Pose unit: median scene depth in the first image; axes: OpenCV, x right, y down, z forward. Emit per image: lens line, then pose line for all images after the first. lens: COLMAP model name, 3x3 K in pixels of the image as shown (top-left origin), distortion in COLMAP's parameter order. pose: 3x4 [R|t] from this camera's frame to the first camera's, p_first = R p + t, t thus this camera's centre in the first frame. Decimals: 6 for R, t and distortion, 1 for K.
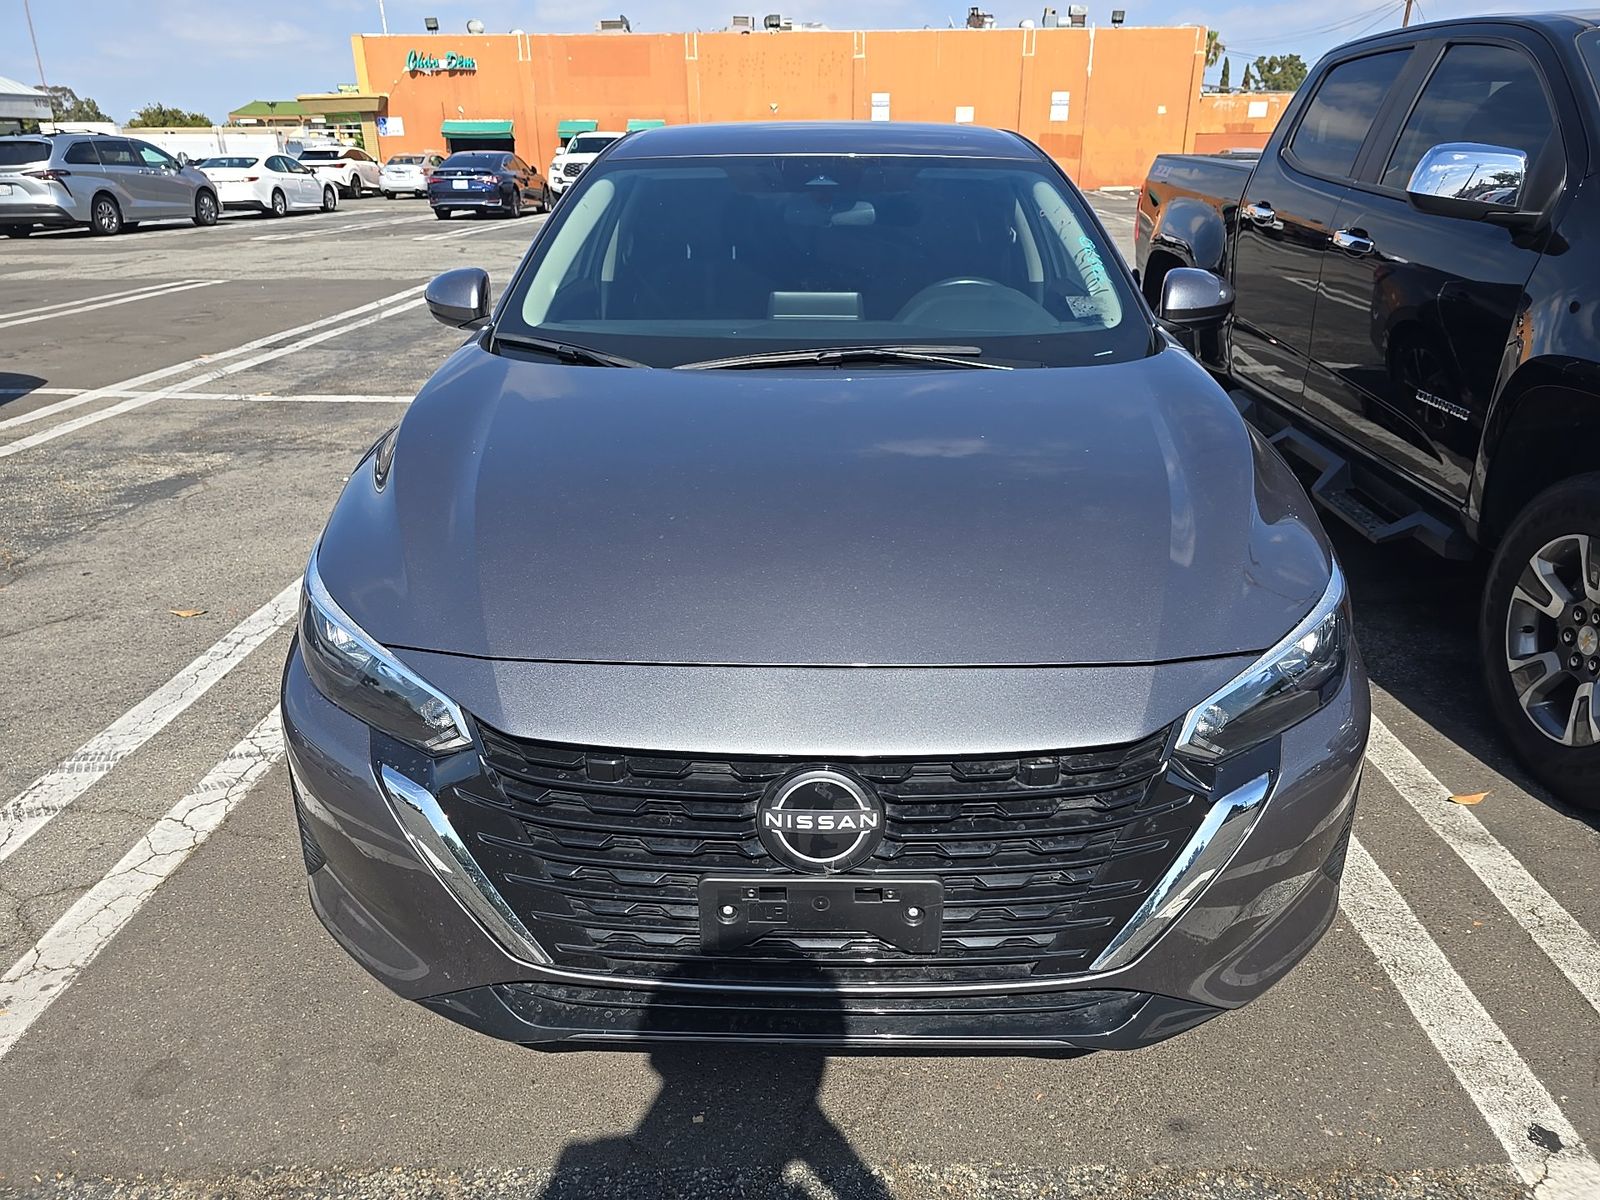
lens RADIAL K [[1085.7, 0, 799.0], [0, 1085.7, 596.5], [0, 0, 1]] dist [-0.002173, -0.010387]
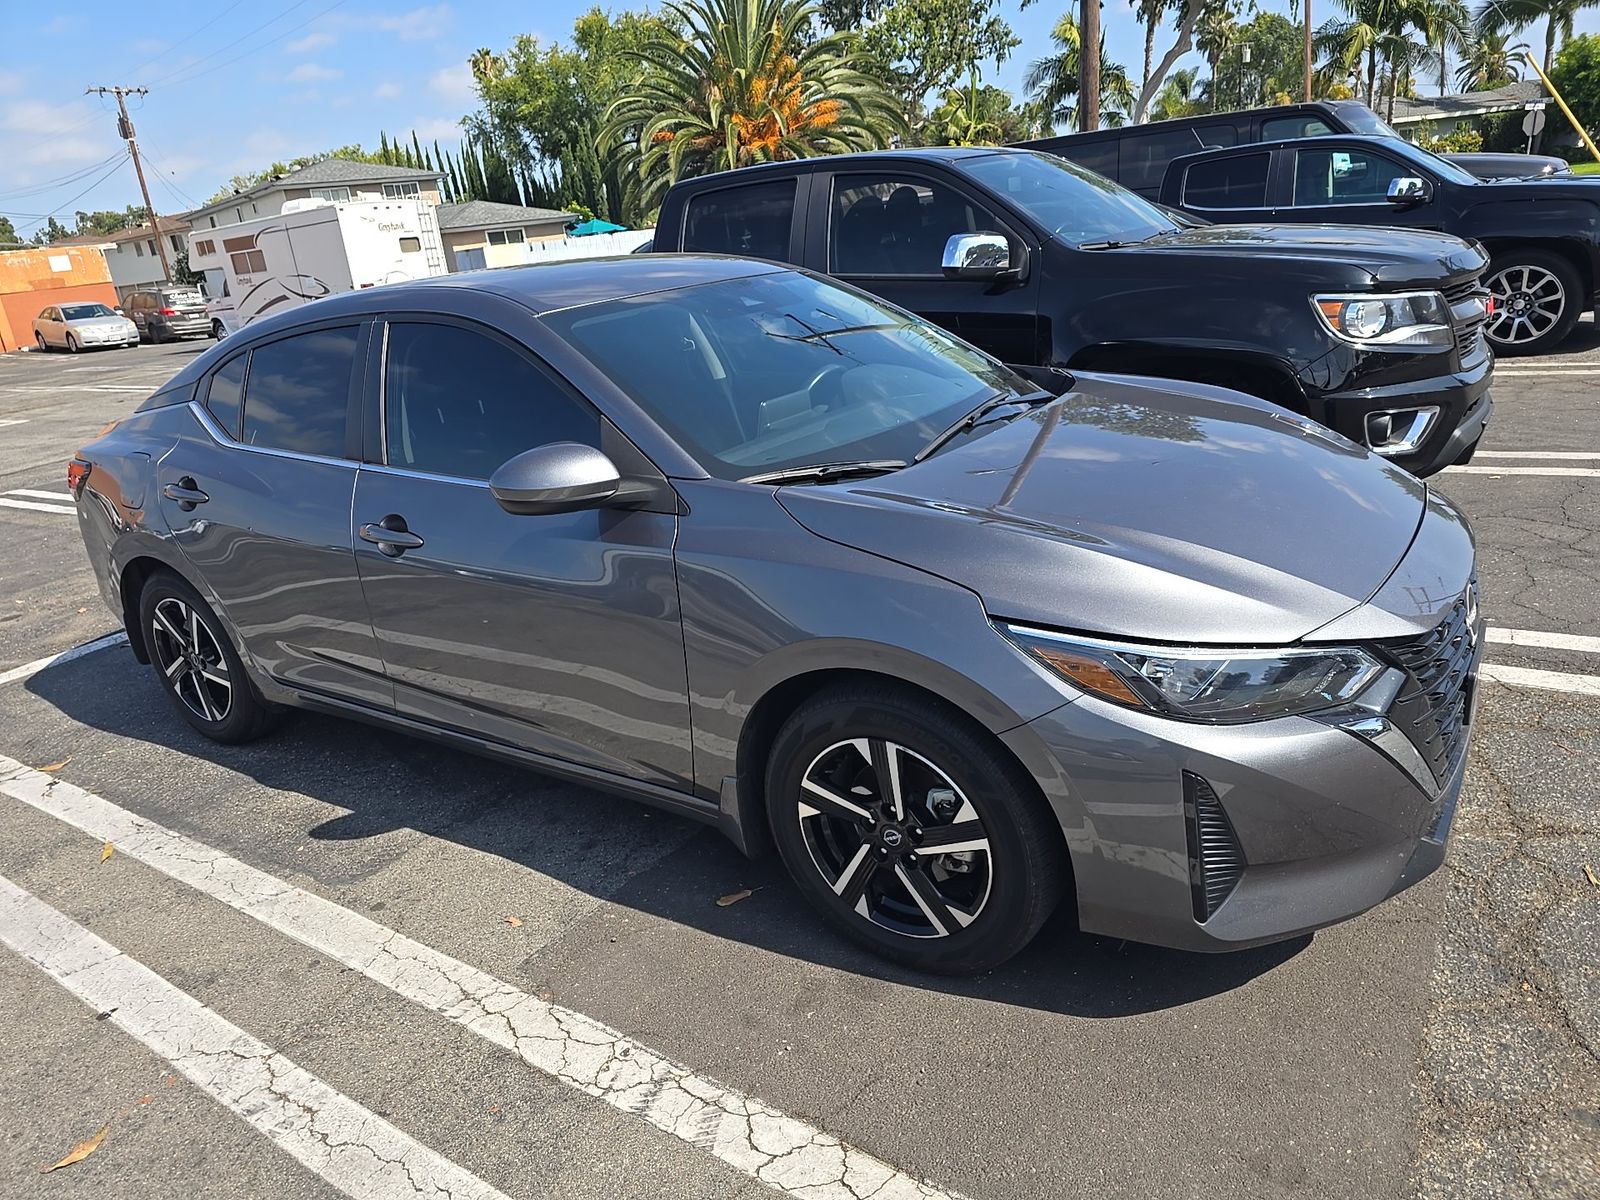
lens RADIAL K [[1085.7, 0, 800.3], [0, 1085.7, 600.0], [0, 0, 1]] dist [-0.002173, -0.010387]
pose [[0.538621, -0.331480, 0.774602, -0.898628], [0.414496, 0.904659, 0.098915, -0.191125], [-0.733539, 0.267792, 0.624666, 0.352214]]
